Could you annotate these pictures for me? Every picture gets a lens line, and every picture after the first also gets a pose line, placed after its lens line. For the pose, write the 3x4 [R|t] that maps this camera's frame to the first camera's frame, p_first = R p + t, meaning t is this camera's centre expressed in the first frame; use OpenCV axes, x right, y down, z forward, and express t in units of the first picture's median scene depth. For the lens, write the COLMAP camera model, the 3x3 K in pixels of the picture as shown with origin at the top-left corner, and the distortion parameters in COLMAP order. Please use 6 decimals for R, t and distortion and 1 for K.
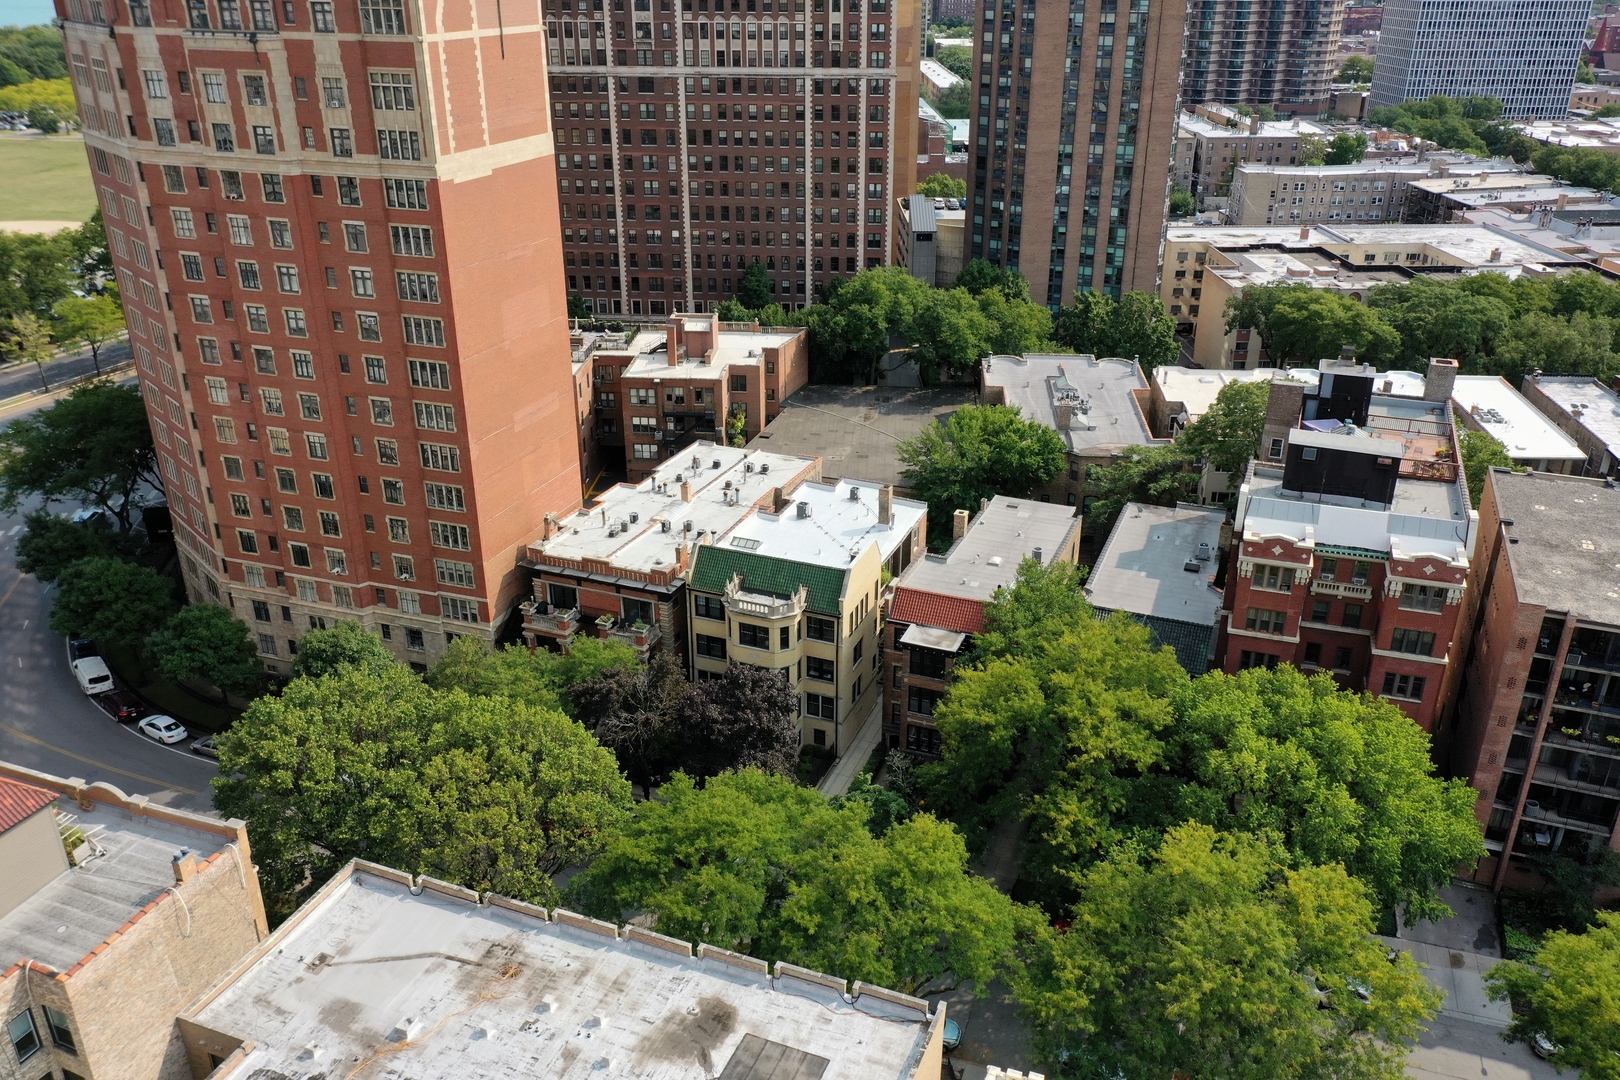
lens RADIAL K [[1278.0, 0, 810.0], [0, 1278.0, 540.0], [0, 0, 1]] dist [0.007323, 0.004557]
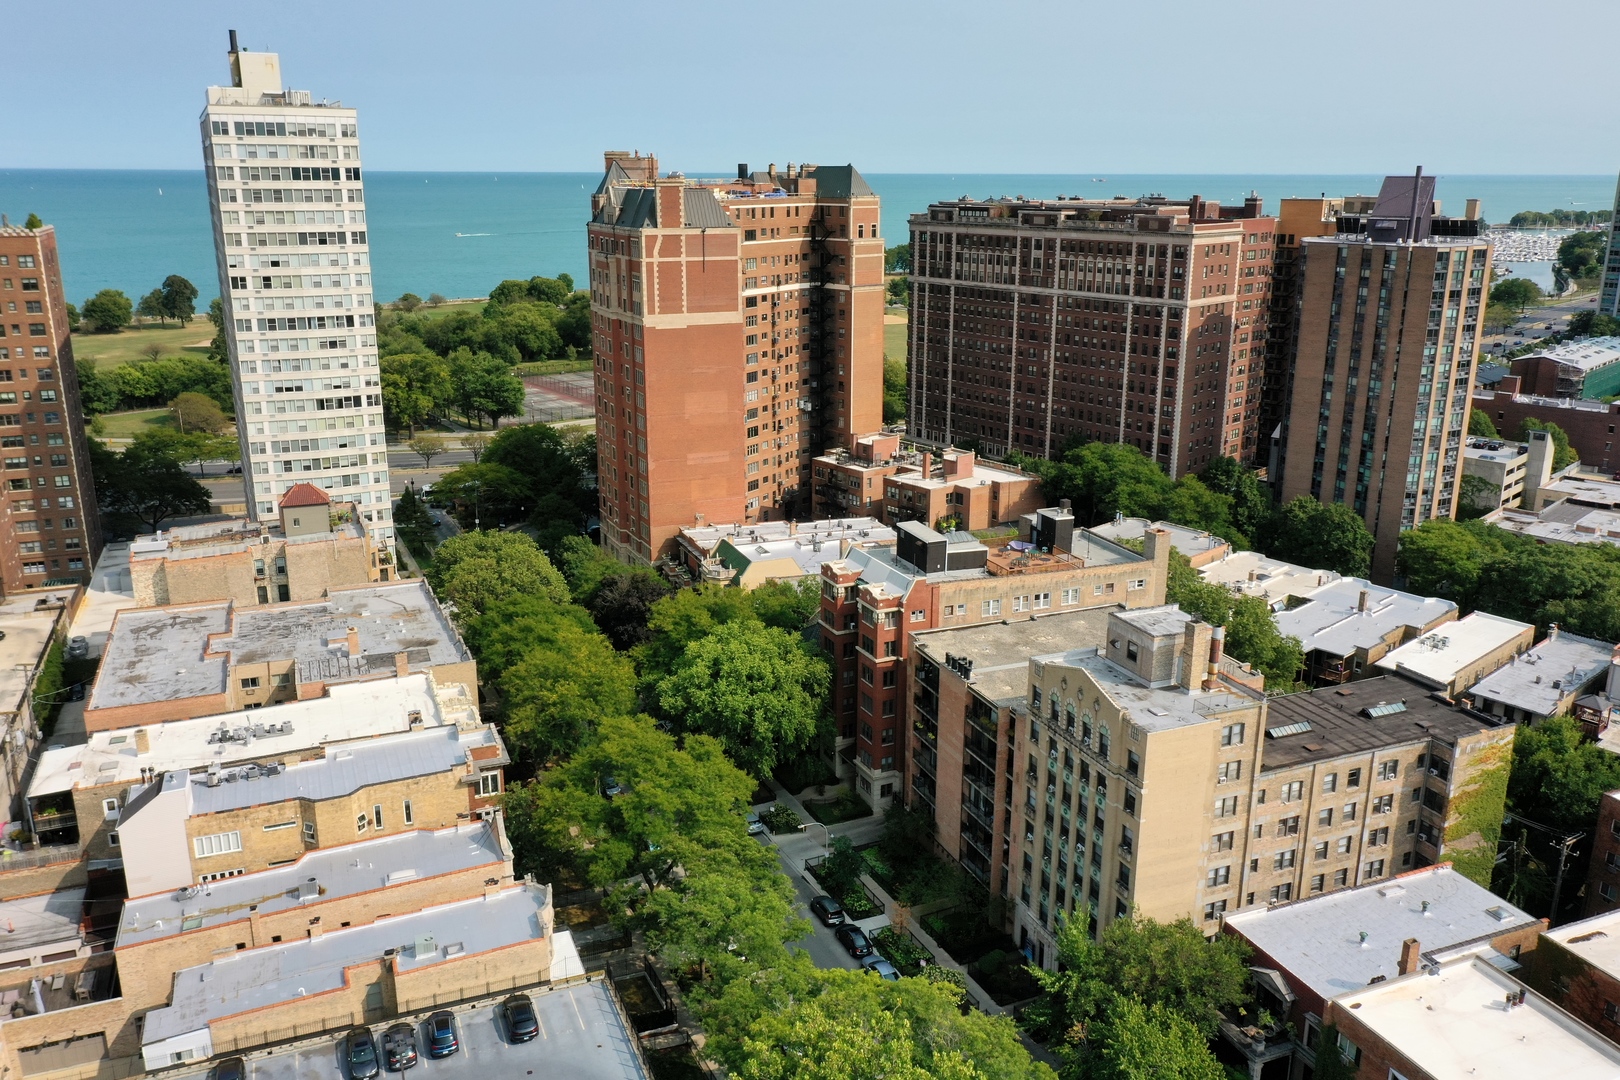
lens RADIAL K [[1278.0, 0, 810.0], [0, 1278.0, 540.0], [0, 0, 1]] dist [0.007323, 0.004557]
pose [[0.691877, 0.201601, -0.693299, 0.734437], [-0.304431, 0.952154, -0.026934, 0.009804], [0.654697, 0.229697, 0.720146, -0.116130]]
